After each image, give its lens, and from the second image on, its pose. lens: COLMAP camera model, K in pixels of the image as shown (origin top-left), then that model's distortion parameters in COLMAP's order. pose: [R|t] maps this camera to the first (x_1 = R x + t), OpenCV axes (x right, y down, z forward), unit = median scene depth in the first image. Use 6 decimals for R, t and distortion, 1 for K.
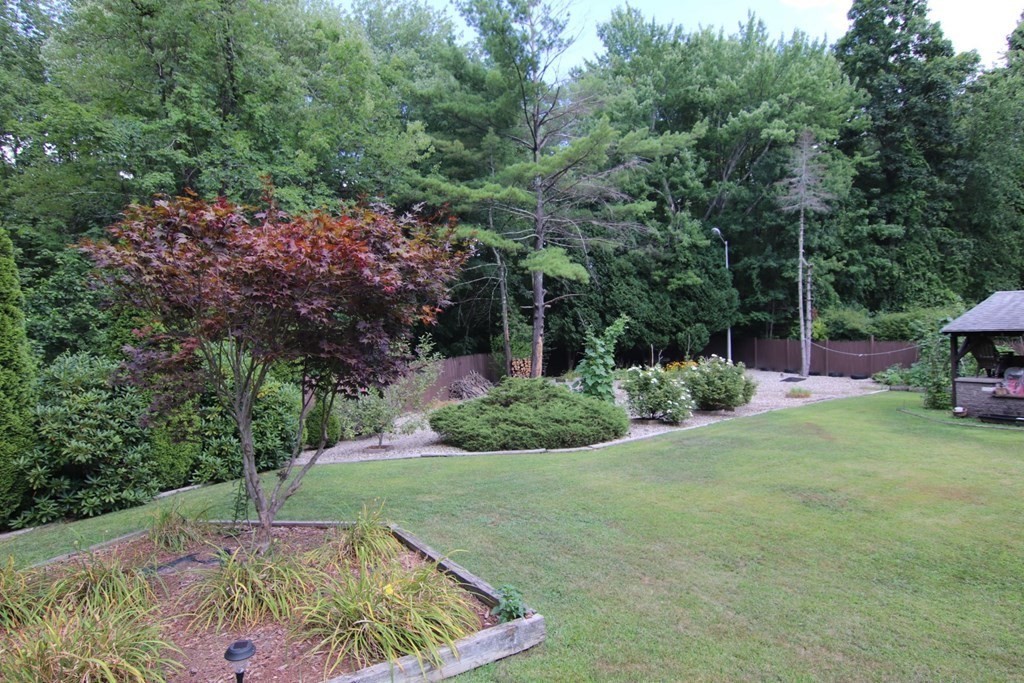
lens RADIAL K [[531.9, 0, 509.6], [0, 531.9, 362.6], [0, 0, 1]] dist [-0.000570, -0.030769]
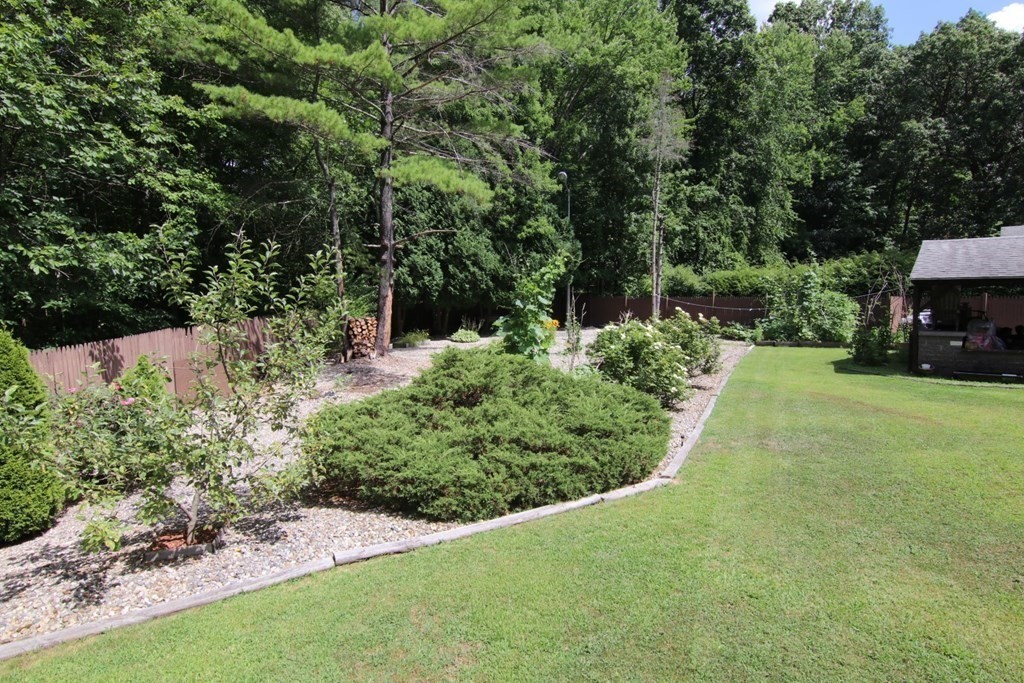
lens RADIAL K [[511.4, 0, 507.4], [0, 511.4, 341.1], [0, 0, 1]] dist [-0.003241, -0.013677]
pose [[0.902892, -0.030359, 0.428795, -0.084322], [0.015830, 0.999175, 0.037410, 0.000425], [-0.429577, -0.026989, 0.902627, 0.248612]]
